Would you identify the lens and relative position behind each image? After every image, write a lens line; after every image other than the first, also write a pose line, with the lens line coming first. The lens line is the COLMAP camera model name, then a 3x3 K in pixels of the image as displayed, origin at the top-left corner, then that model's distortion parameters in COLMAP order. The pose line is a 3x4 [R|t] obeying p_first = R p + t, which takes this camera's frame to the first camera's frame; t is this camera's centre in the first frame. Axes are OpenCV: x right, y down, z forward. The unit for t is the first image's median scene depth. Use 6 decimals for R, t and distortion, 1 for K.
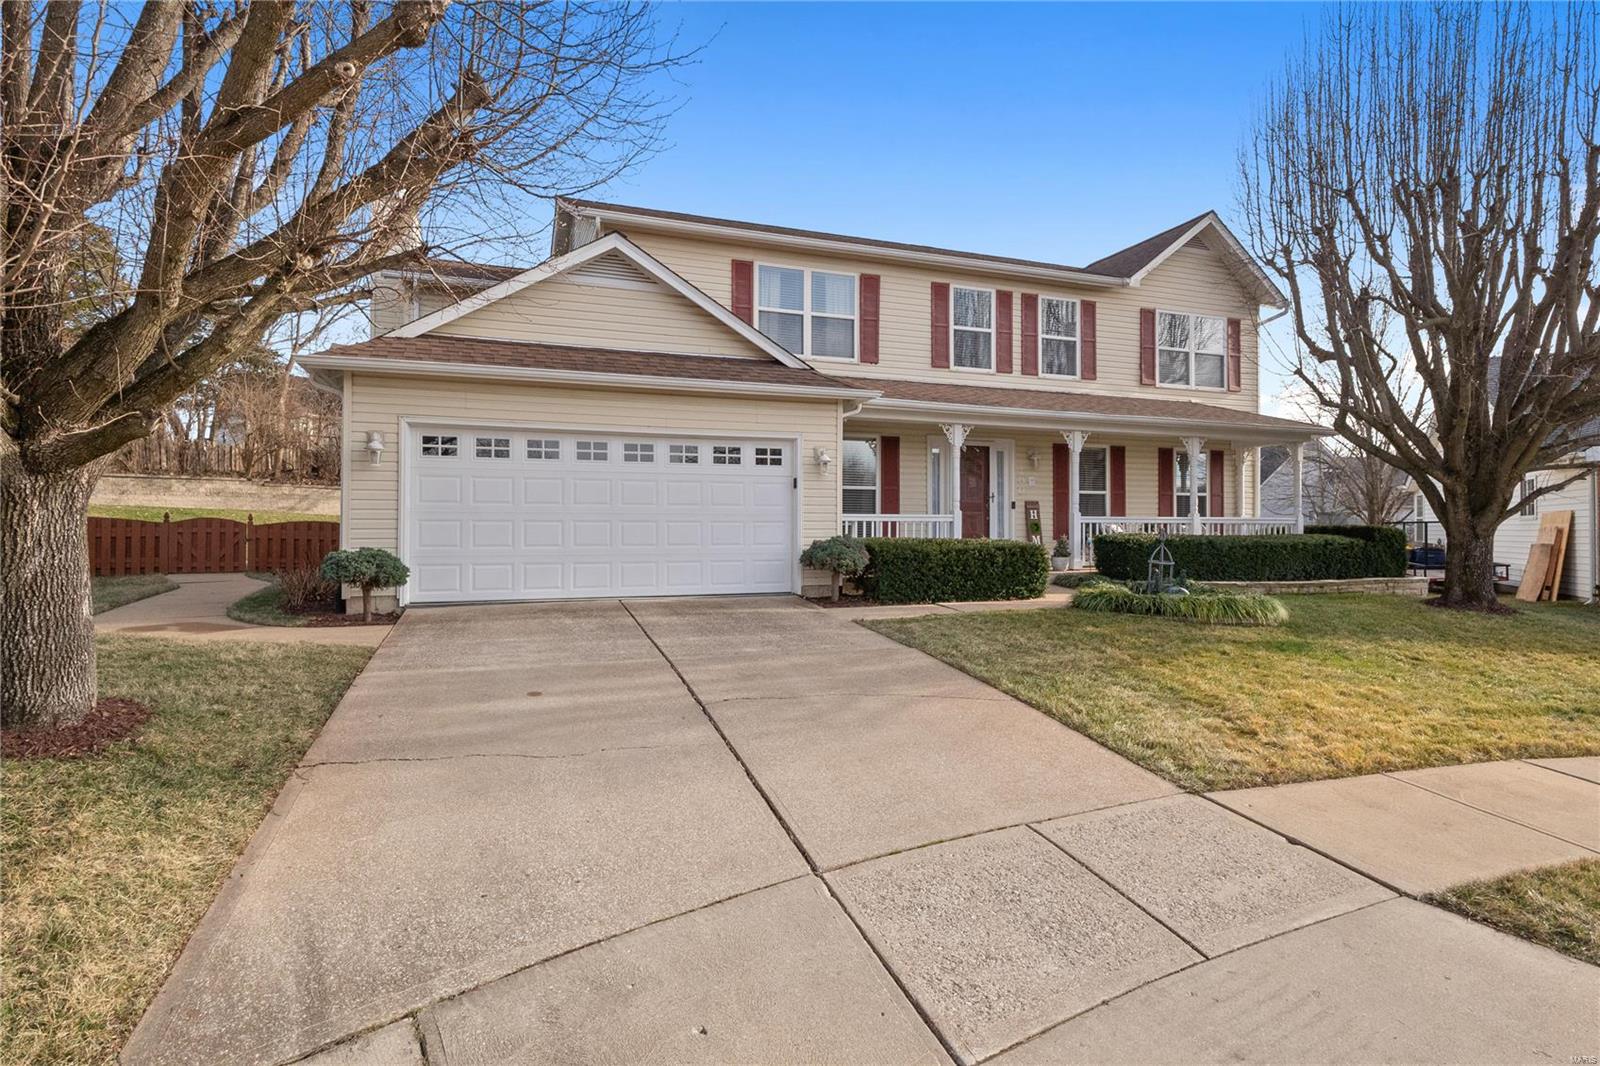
lens RADIAL K [[840.7, 0, 800.9], [0, 840.7, 524.6], [0, 0, 1]] dist [0.000663, 0.001480]
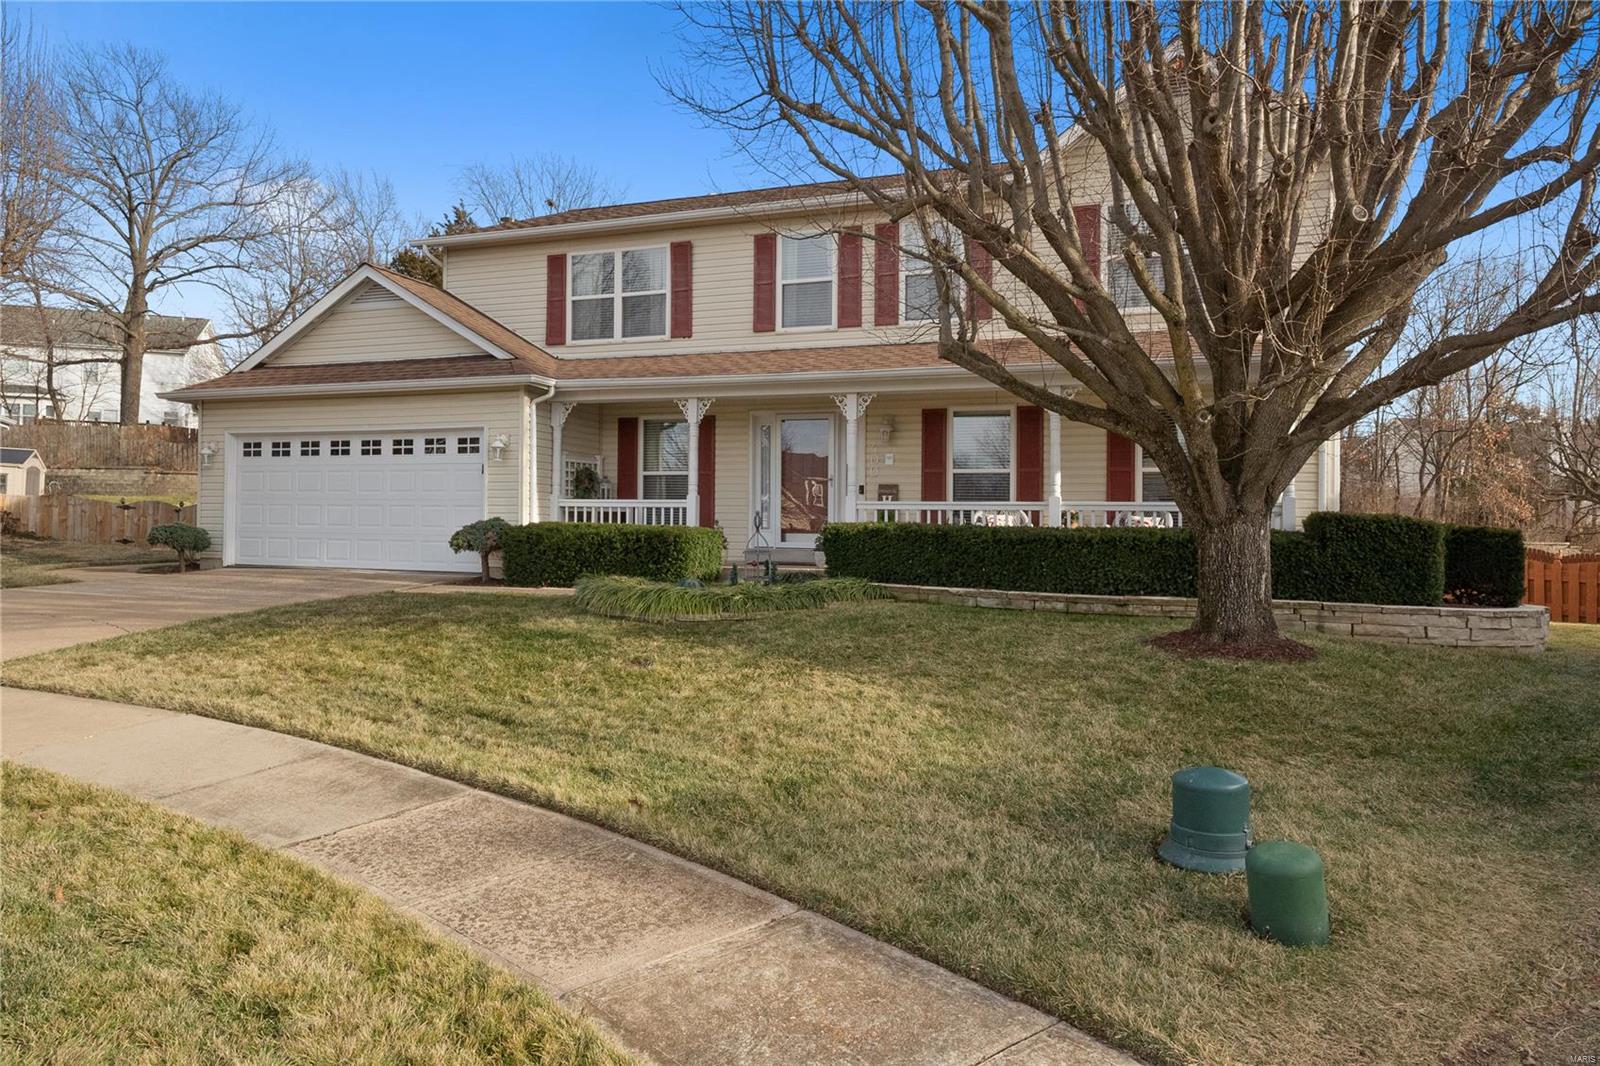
lens RADIAL K [[990.0, 0, 800.7], [0, 990.0, 538.9], [0, 0, 1]] dist [0.003709, 0.000564]
pose [[0.760047, 0.013209, -0.649734, 0.964439], [-0.010548, 0.999912, 0.007988, 0.020704], [0.649783, 0.000782, 0.760119, 0.277651]]
